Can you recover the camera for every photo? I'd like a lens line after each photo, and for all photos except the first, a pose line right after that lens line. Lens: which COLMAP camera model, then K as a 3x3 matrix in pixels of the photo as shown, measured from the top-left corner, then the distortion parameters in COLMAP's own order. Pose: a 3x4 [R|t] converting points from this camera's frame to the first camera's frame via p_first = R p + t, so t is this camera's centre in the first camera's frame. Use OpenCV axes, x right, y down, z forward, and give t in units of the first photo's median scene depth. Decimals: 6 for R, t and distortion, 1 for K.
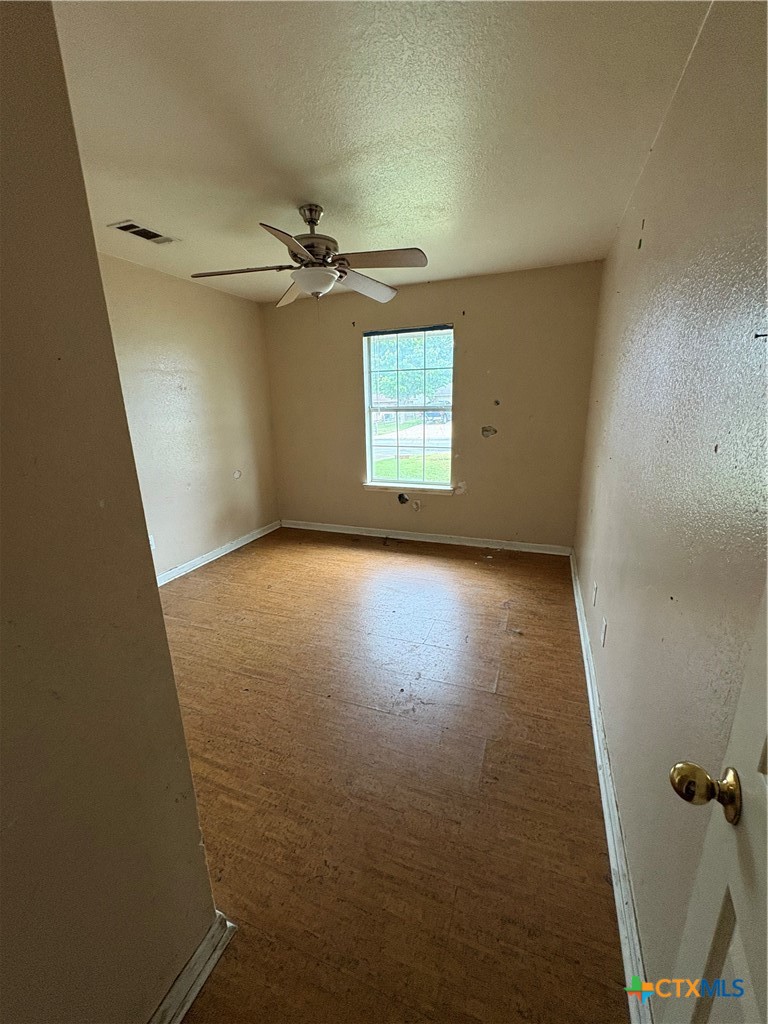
lens RADIAL K [[406.5, 0, 387.3], [0, 406.5, 507.5], [0, 0, 1]] dist [-0.001791, 0.000723]
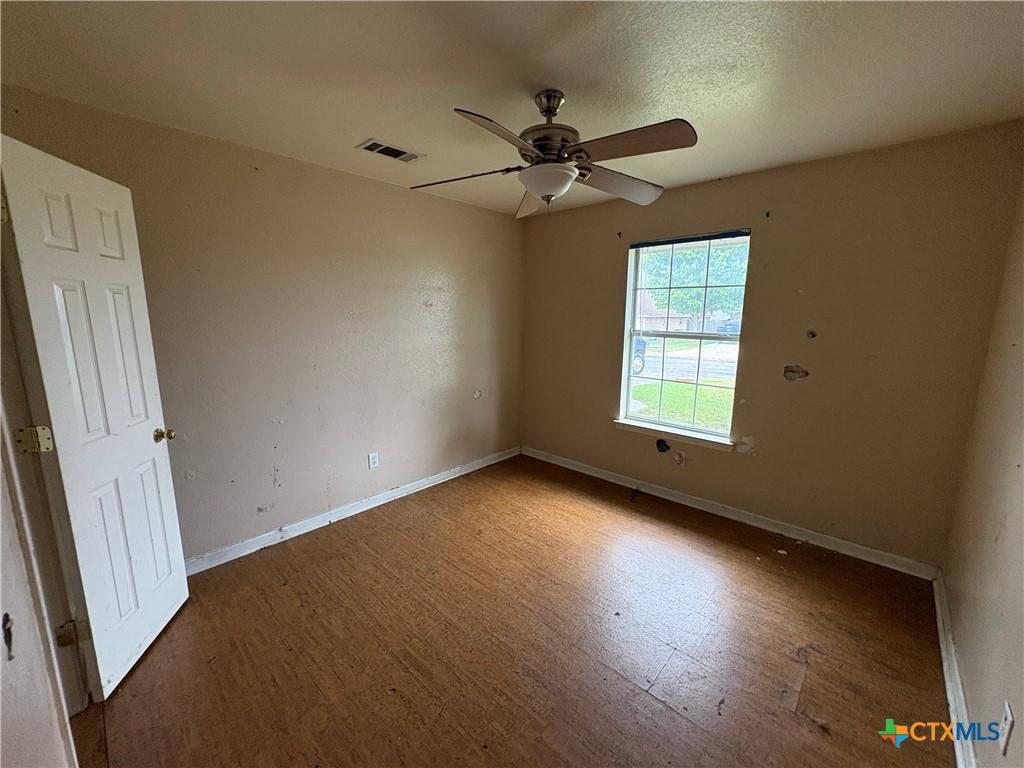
lens RADIAL K [[406.5, 0, 513.8], [0, 406.5, 382.0], [0, 0, 1]] dist [-0.001791, 0.000723]
pose [[0.925916, 0.092318, -0.366276, 0.058389], [-0.124124, 0.990188, -0.064203, -0.068710], [0.356754, 0.104910, 0.928289, 0.175300]]
